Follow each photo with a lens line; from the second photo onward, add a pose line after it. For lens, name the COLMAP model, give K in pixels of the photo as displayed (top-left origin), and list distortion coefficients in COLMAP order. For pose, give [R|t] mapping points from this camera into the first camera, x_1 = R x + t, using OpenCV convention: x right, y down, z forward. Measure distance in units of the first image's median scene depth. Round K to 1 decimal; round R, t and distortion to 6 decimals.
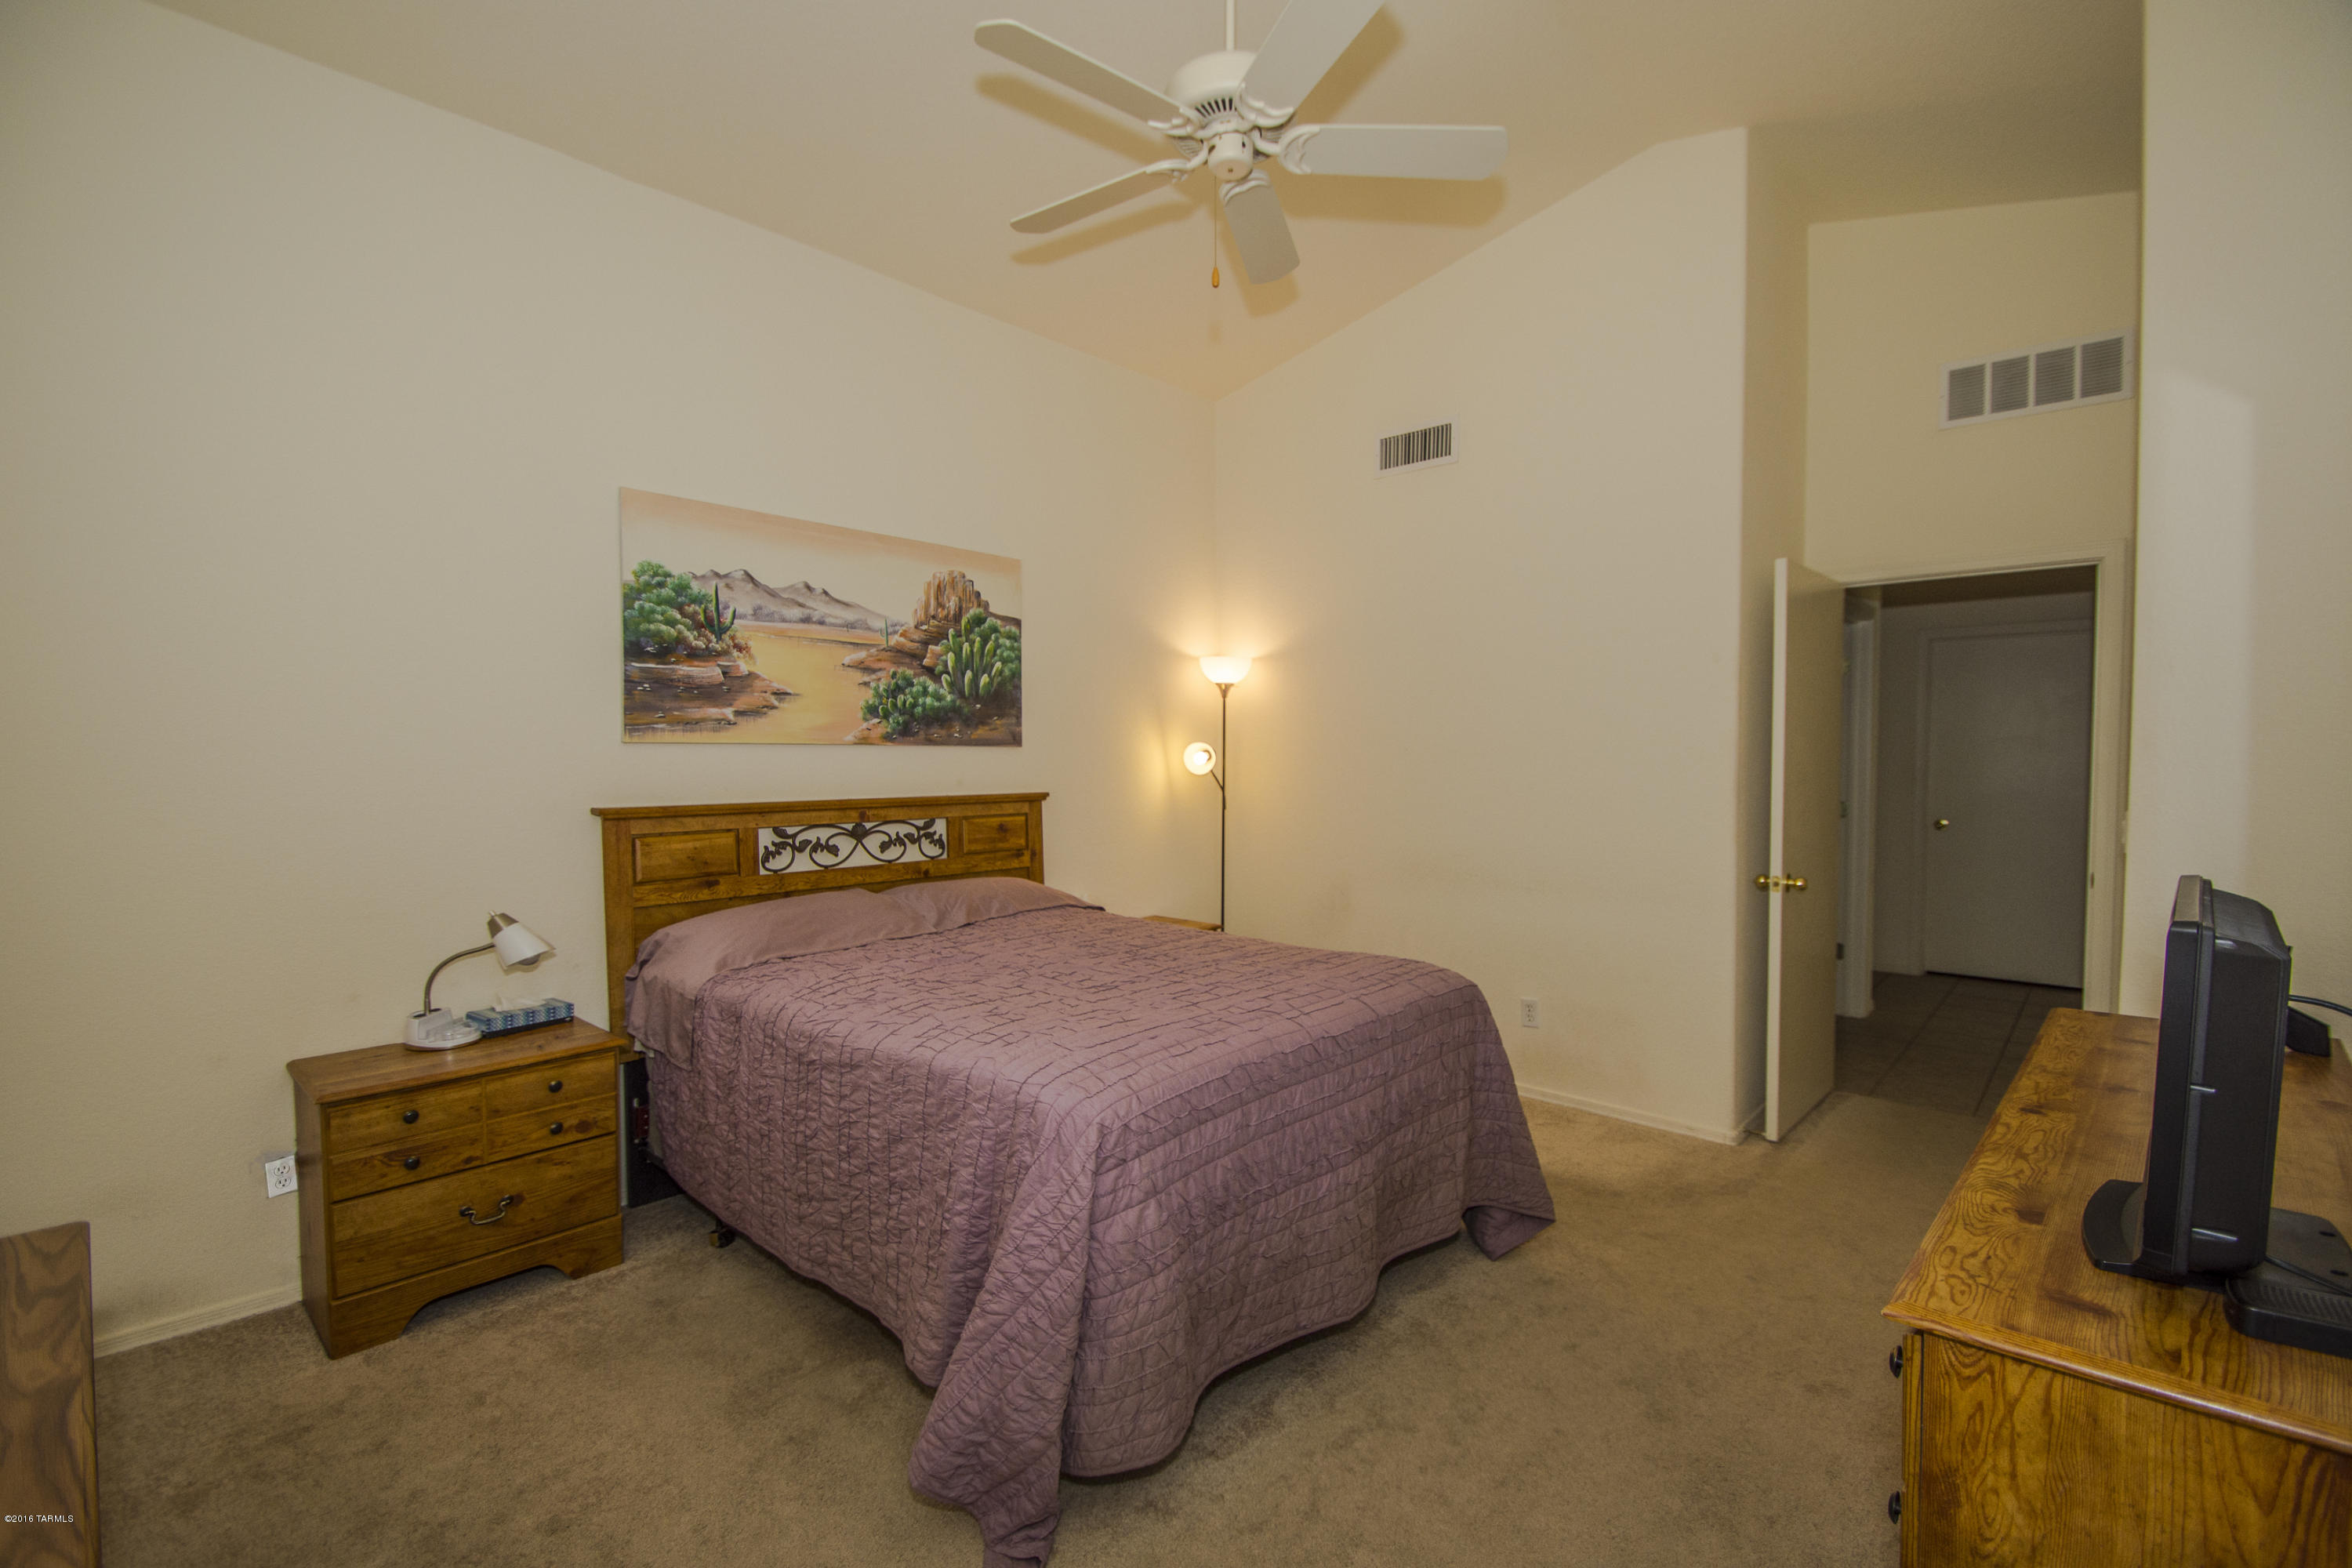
lens RADIAL K [[1034.9, 0, 1165.3], [0, 1034.9, 778.4], [0, 0, 1]] dist [0.002073, -0.001850]
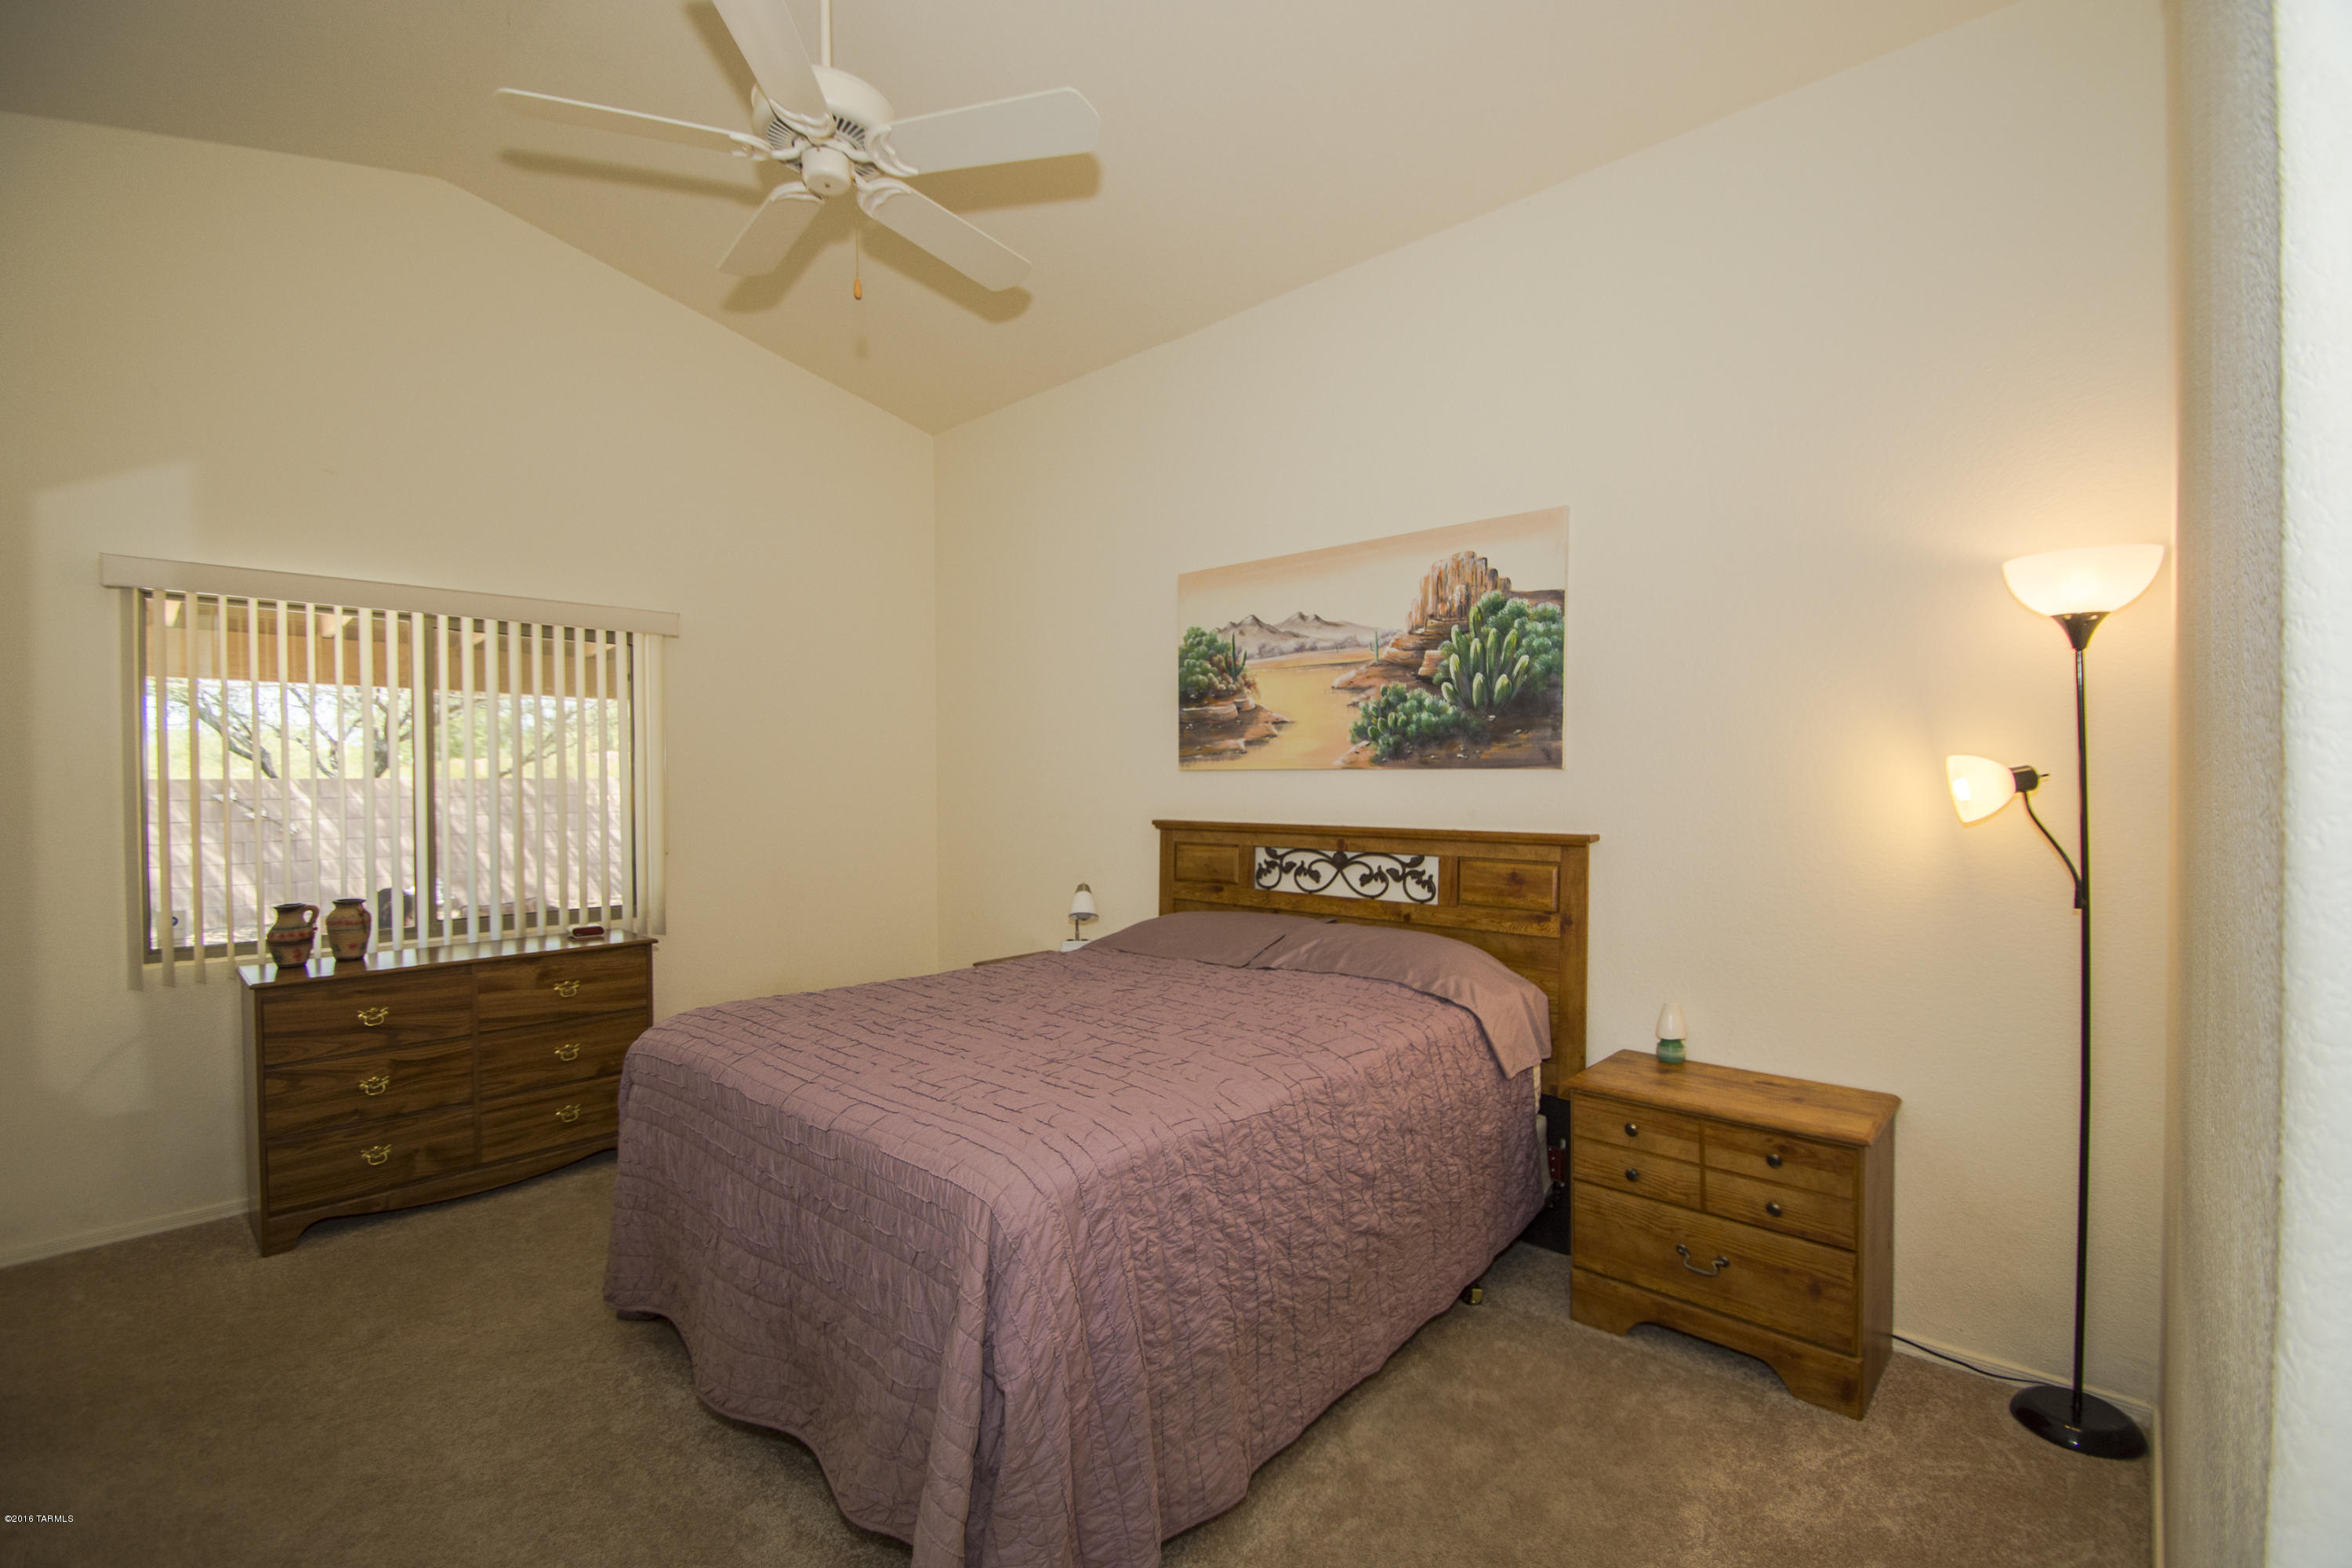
lens RADIAL K [[1034.9, 0, 1171.6], [0, 1034.9, 793.9], [0, 0, 1]] dist [0.002073, -0.001850]
pose [[-0.000123, 0.007901, -0.999969, 0.639993], [-0.028531, 0.999562, 0.007901, -0.012535], [0.999593, 0.028531, 0.000102, 0.819713]]
